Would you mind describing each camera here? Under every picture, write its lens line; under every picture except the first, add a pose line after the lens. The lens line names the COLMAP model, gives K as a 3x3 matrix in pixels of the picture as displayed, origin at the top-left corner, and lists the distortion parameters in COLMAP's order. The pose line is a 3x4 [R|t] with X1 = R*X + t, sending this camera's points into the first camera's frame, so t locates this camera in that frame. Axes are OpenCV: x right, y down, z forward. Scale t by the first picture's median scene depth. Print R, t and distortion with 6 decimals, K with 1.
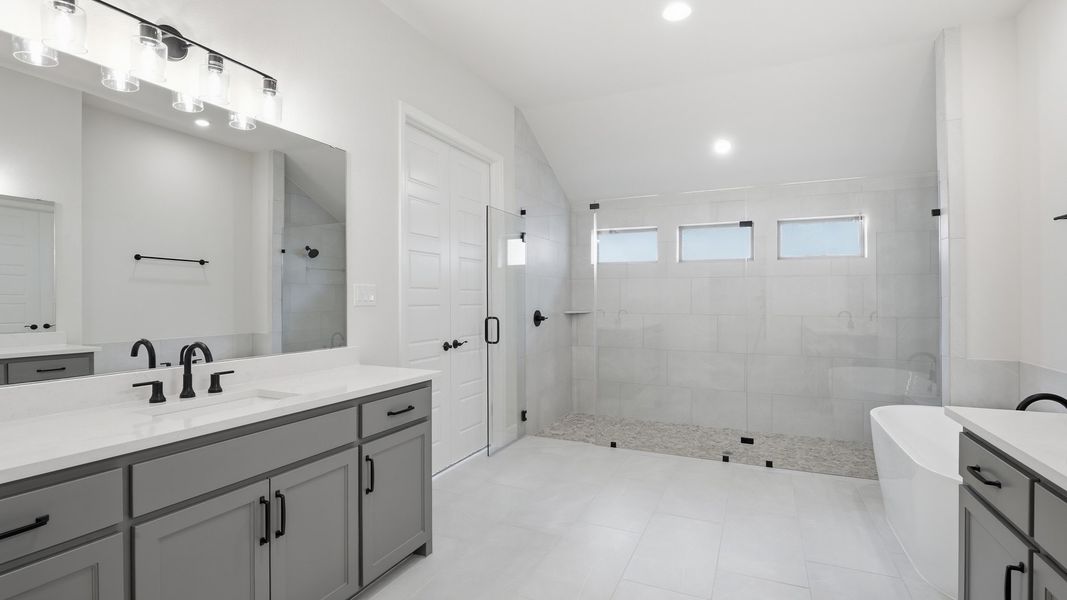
lens RADIAL K [[444.1, 0, 539.9], [0, 444.1, 299.5], [0, 0, 1]] dist [0.000227, 0.000113]
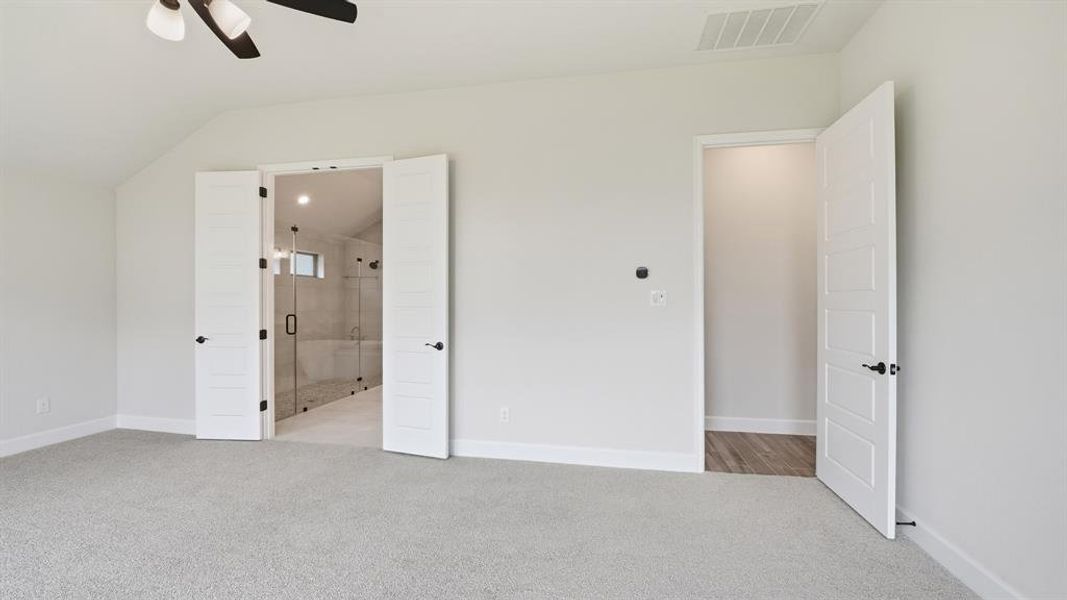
lens RADIAL K [[444.1, 0, 539.9], [0, 444.1, 299.5], [0, 0, 1]] dist [0.000227, 0.000113]
pose [[-0.131896, 0.013480, 0.991172, -1.373514], [0.003783, 0.999907, -0.013096, 0.019630], [-0.991256, 0.002022, -0.131934, 0.491636]]
